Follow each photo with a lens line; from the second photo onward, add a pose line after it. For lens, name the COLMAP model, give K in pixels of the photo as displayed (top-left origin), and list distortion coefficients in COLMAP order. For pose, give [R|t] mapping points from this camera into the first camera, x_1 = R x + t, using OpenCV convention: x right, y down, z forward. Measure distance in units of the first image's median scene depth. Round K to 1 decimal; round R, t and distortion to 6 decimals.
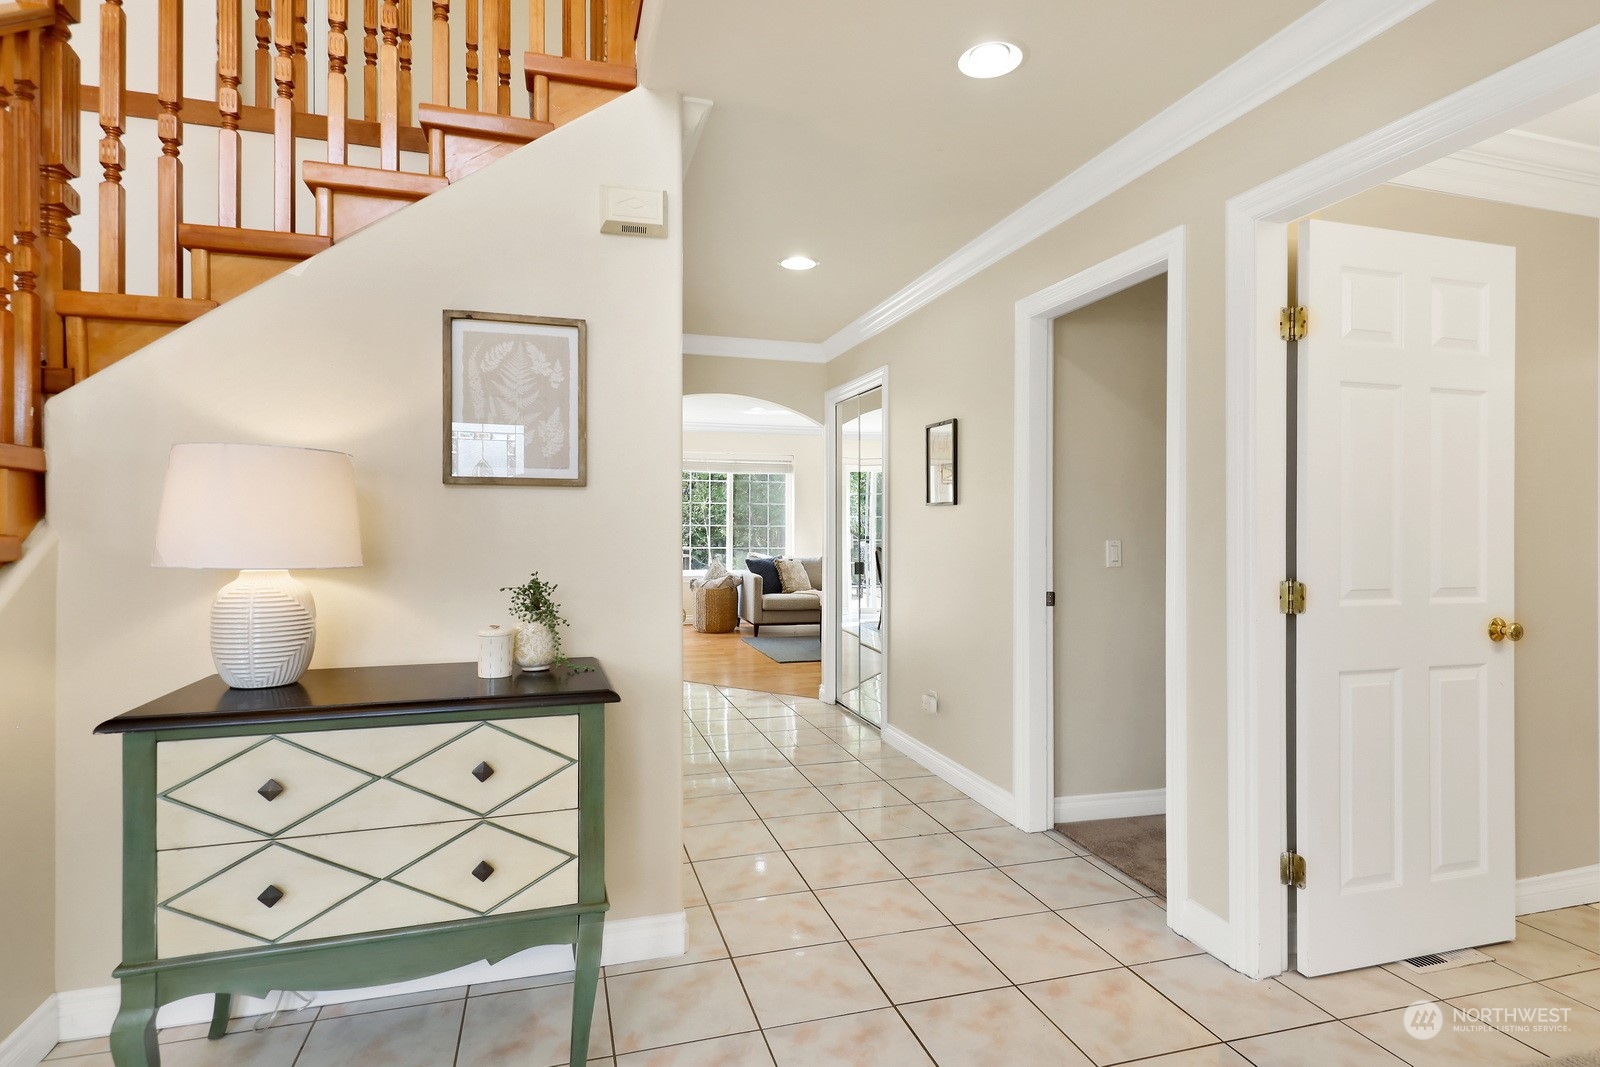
lens RADIAL K [[801.8, 0, 800.0], [0, 801.8, 533.5], [0, 0, 1]] dist [0.001074, 0.000184]
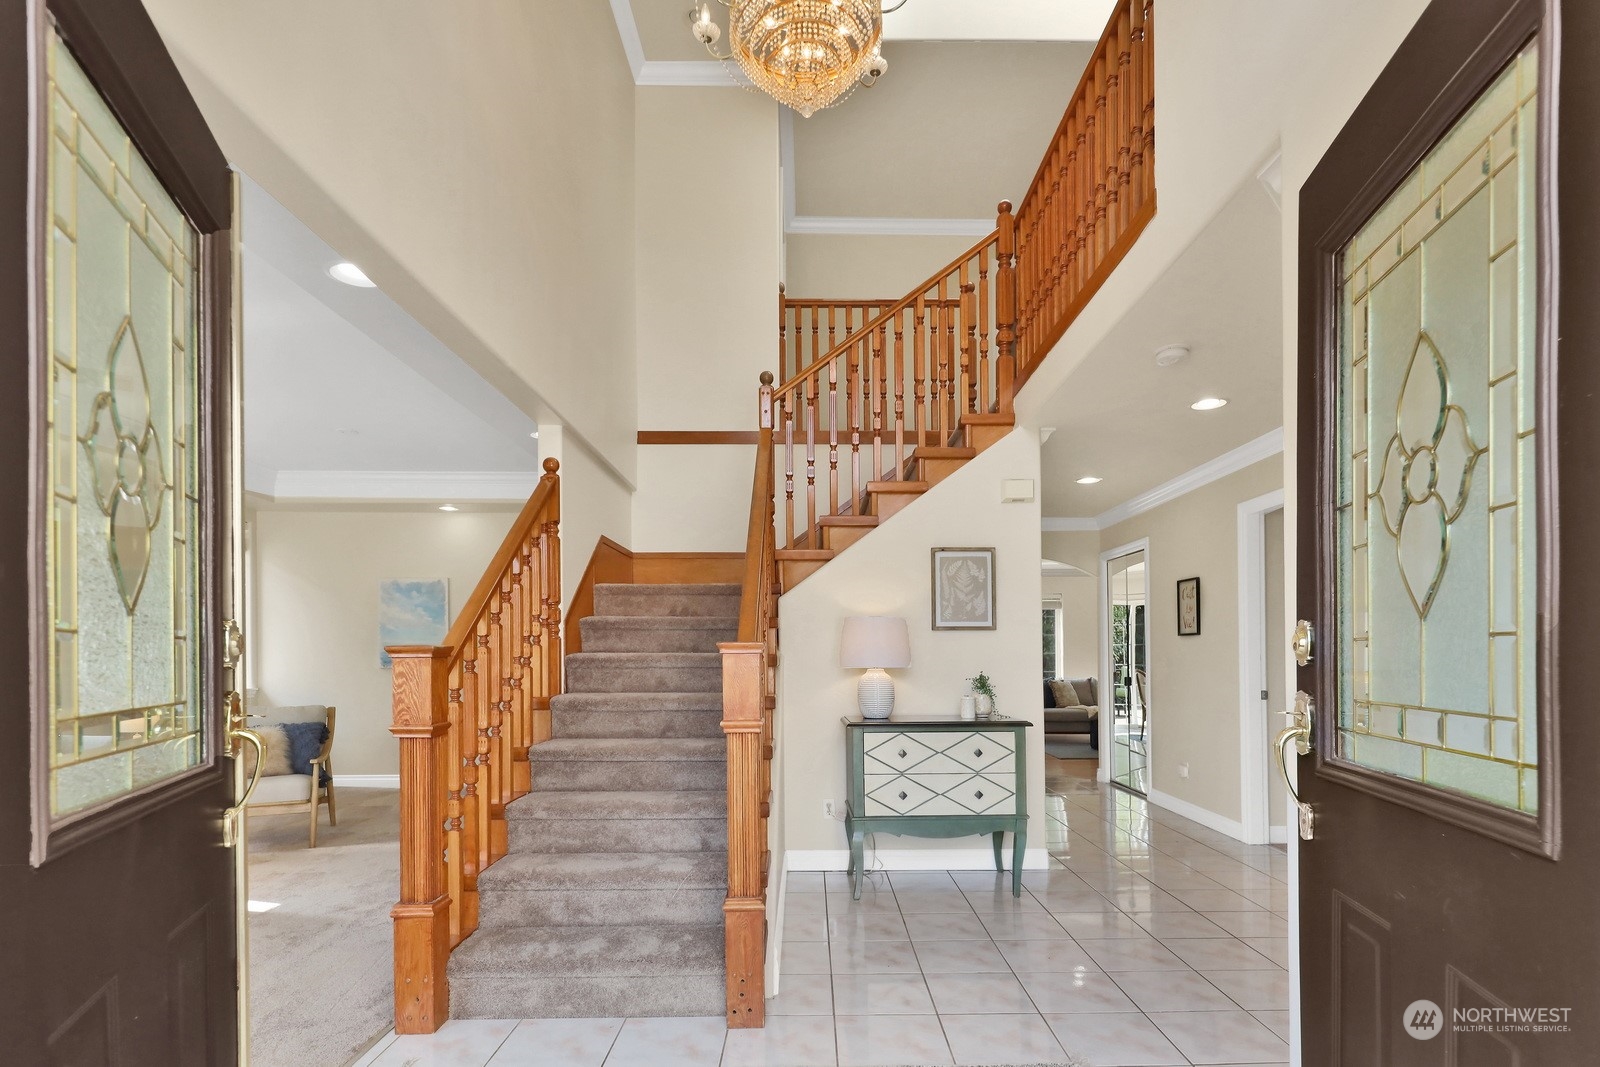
lens RADIAL K [[968.5, 0, 800.5], [0, 968.5, 643.1], [0, 0, 1]] dist [-0.000401, 0.000196]
pose [[0.974427, -0.012031, -0.224383, -0.199482], [0.006556, 0.999663, -0.025129, 0.031463], [0.224610, 0.023015, 0.974177, -1.462862]]
